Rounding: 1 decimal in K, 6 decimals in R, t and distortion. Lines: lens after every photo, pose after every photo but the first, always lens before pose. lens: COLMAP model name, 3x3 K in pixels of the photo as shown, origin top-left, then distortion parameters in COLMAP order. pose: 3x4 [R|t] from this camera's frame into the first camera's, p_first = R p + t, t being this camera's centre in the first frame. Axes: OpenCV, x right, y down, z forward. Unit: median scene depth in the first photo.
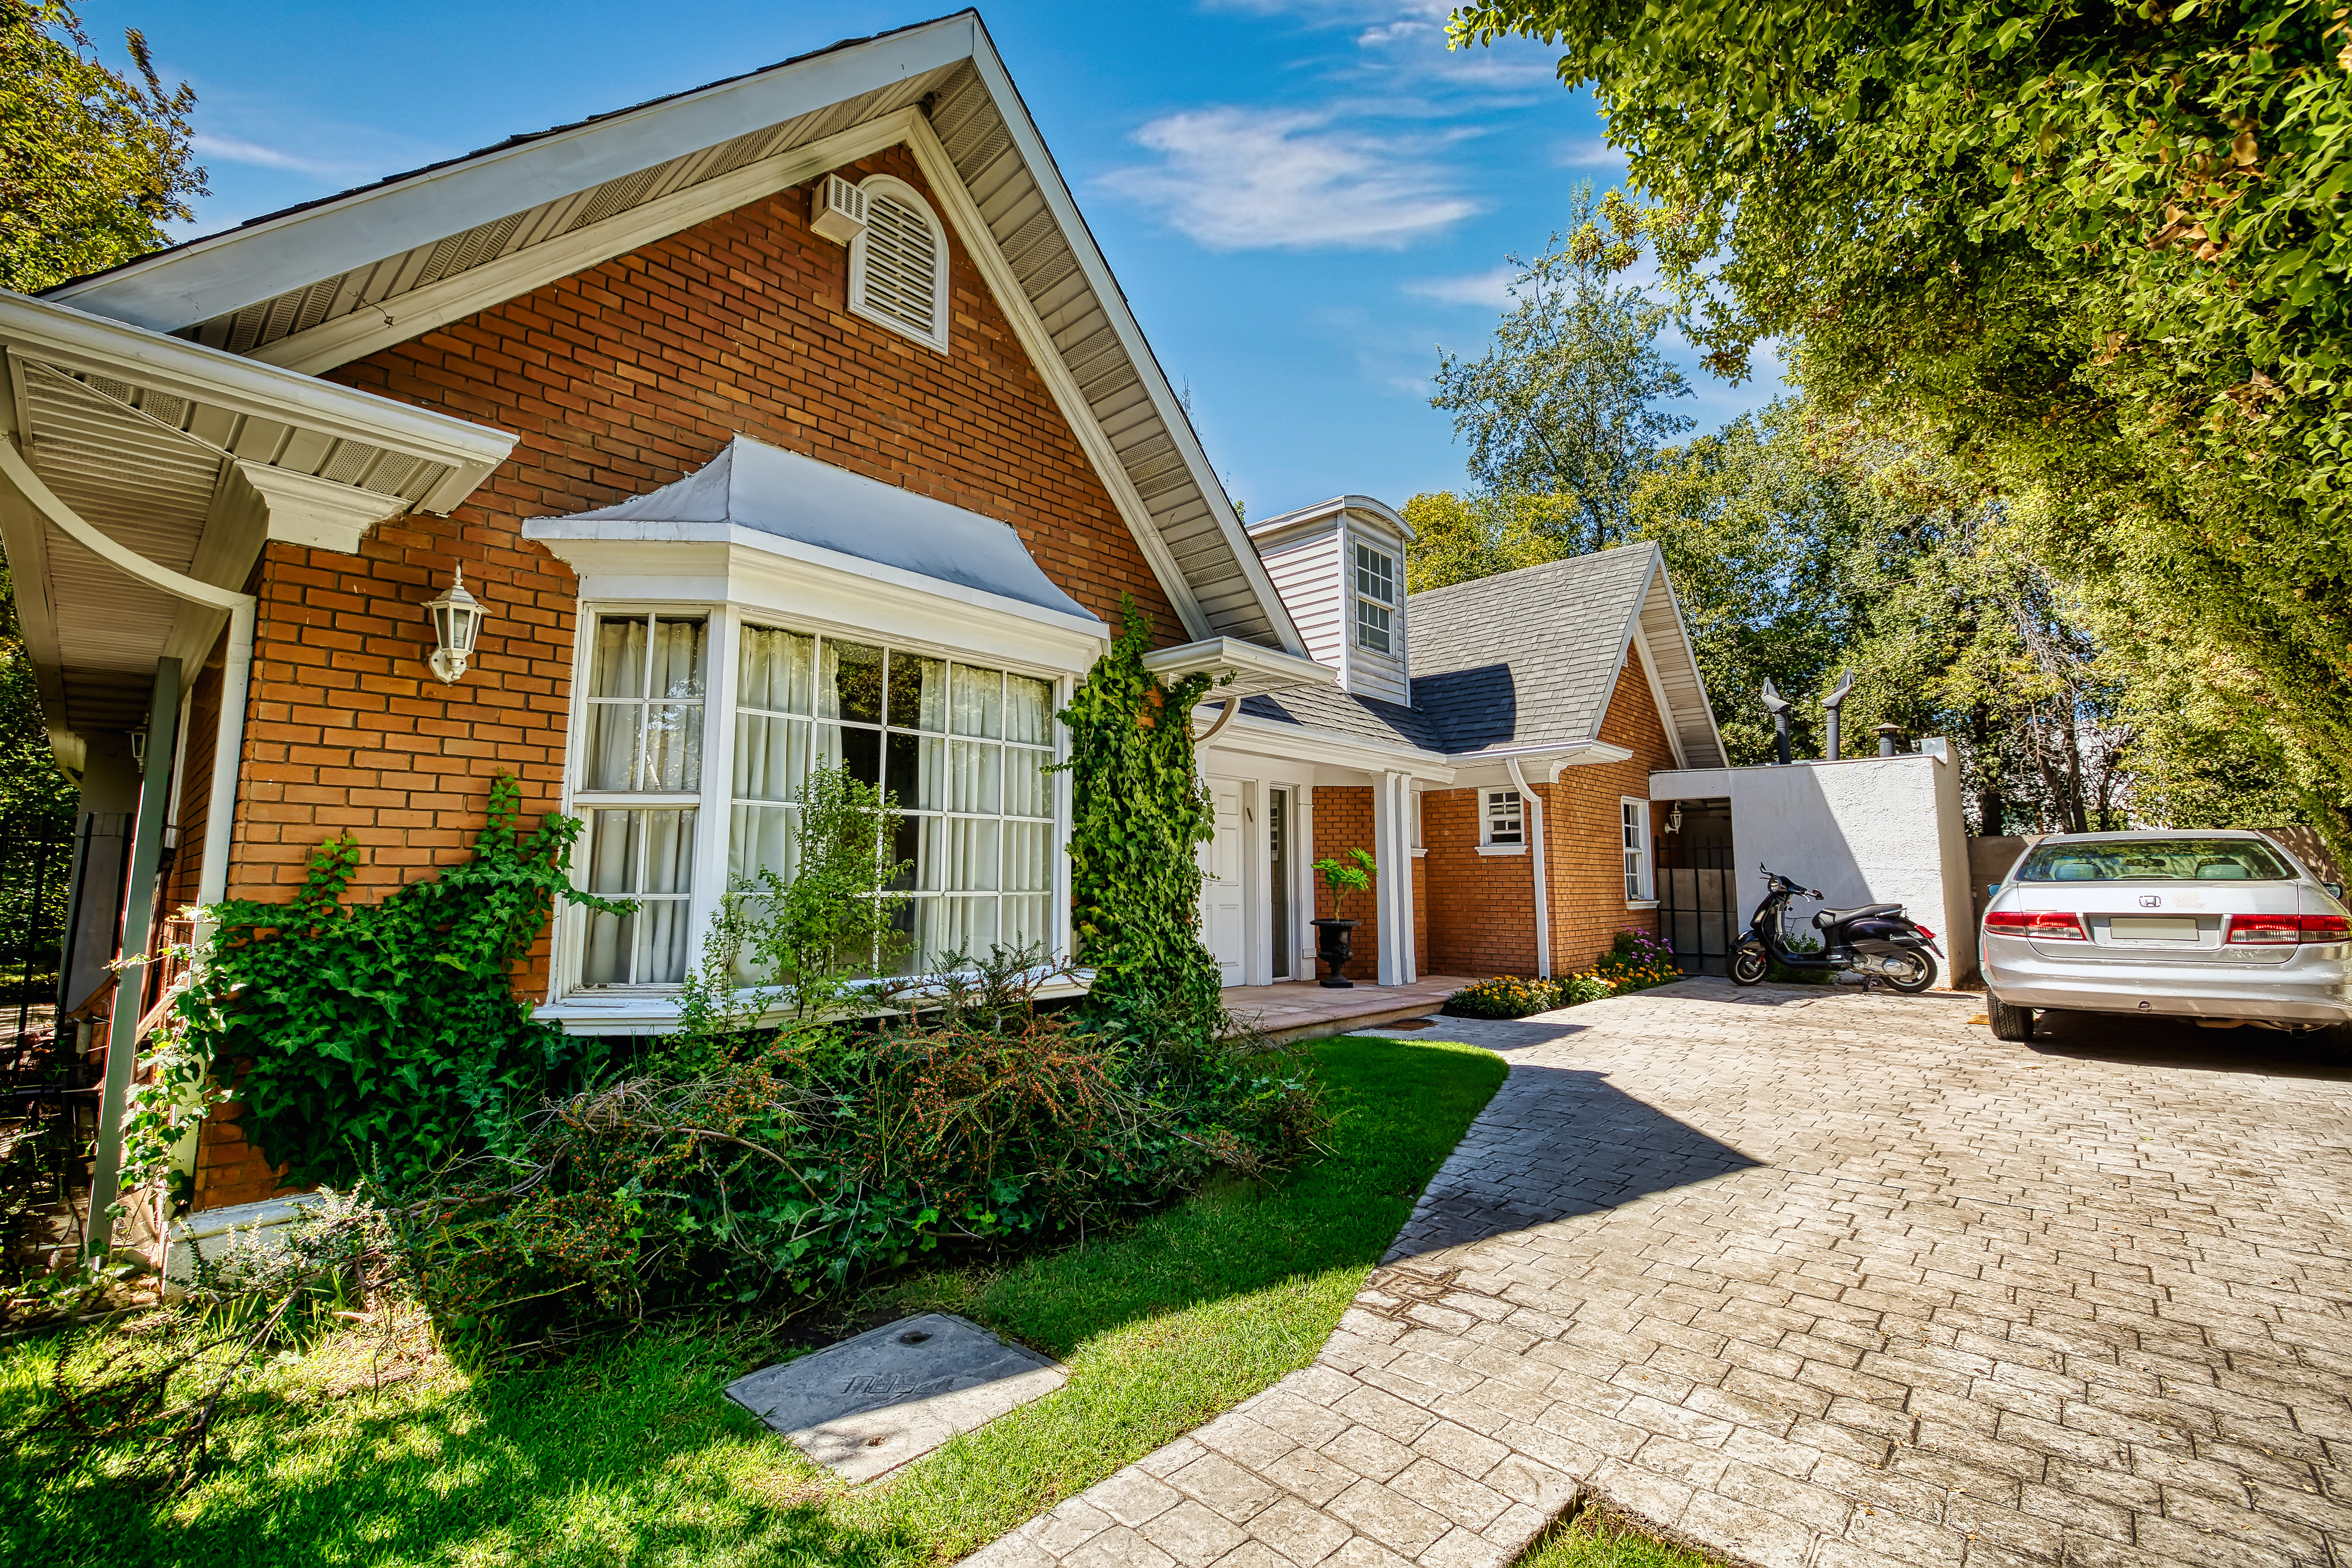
lens RADIAL K [[999.5, 0, 1176.4], [0, 999.5, 778.6], [0, 0, 1]] dist [-0.000052, -0.000581]
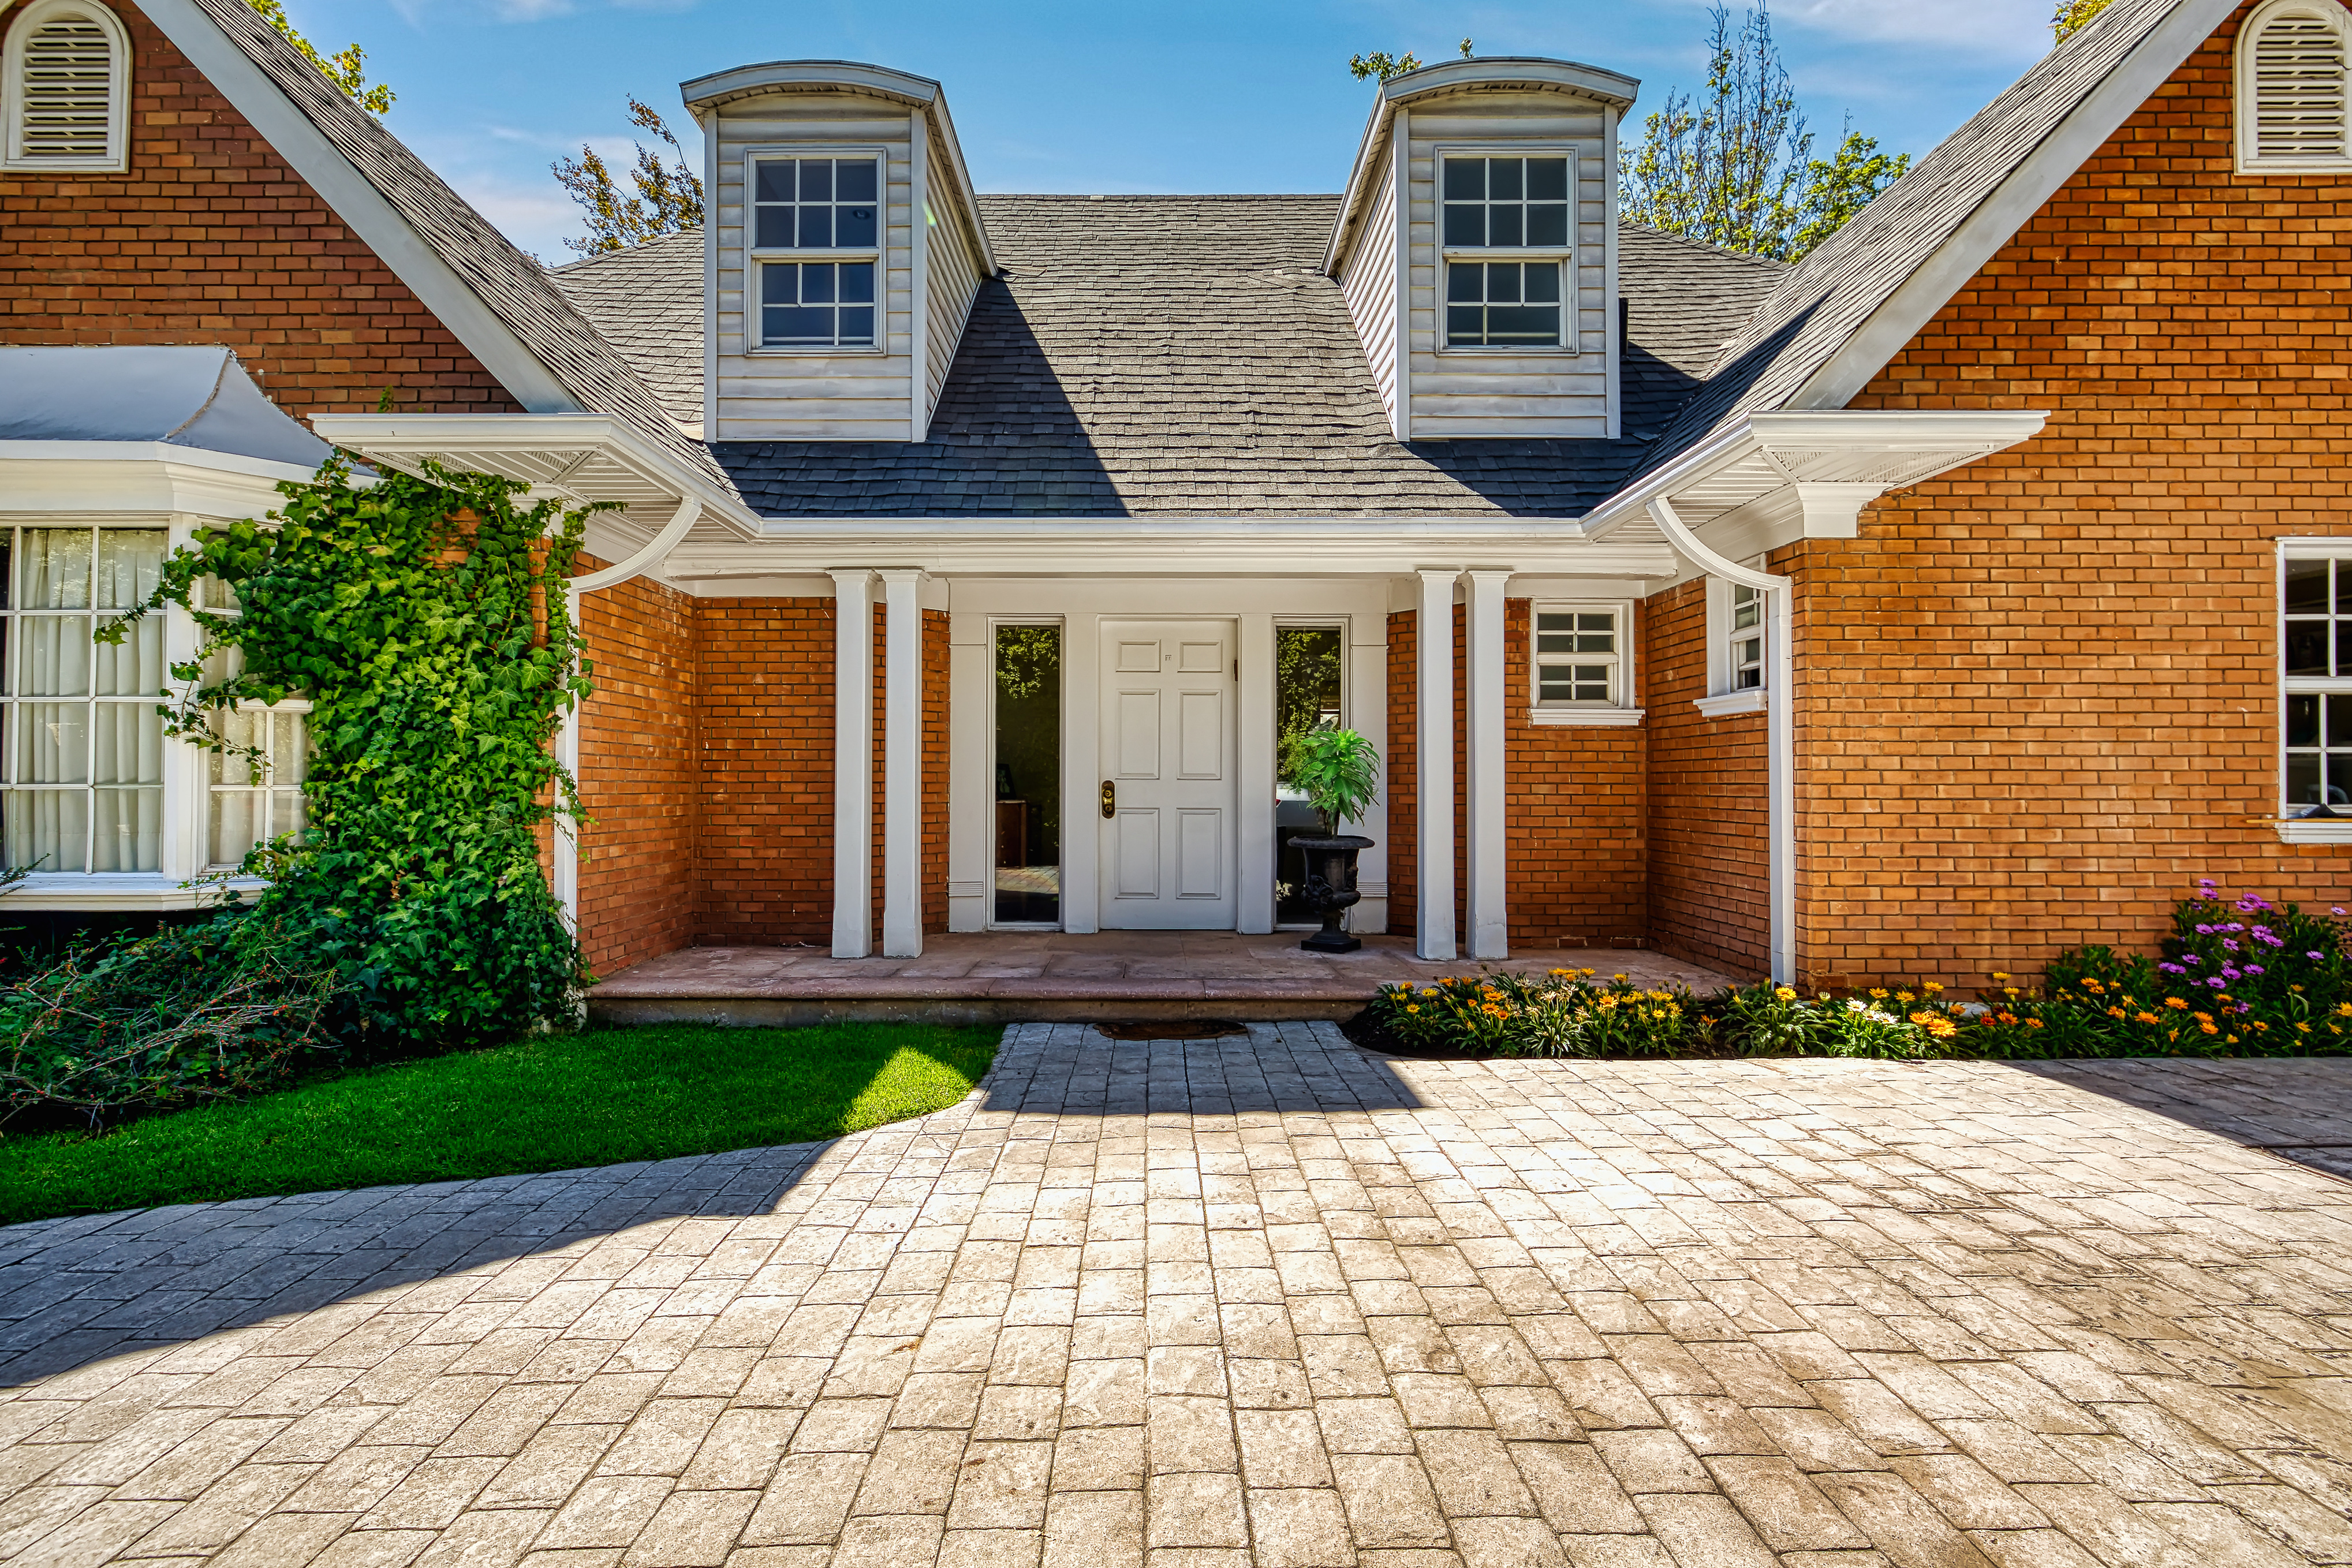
lens RADIAL K [[999.5, 0, 1170.3], [0, 999.5, 775.7], [0, 0, 1]] dist [-0.000052, -0.000581]
pose [[0.673861, -0.003184, -0.738852, 0.485125], [0.077822, 0.994734, 0.066689, 0.053060], [0.734749, -0.102438, 0.670560, 0.489340]]
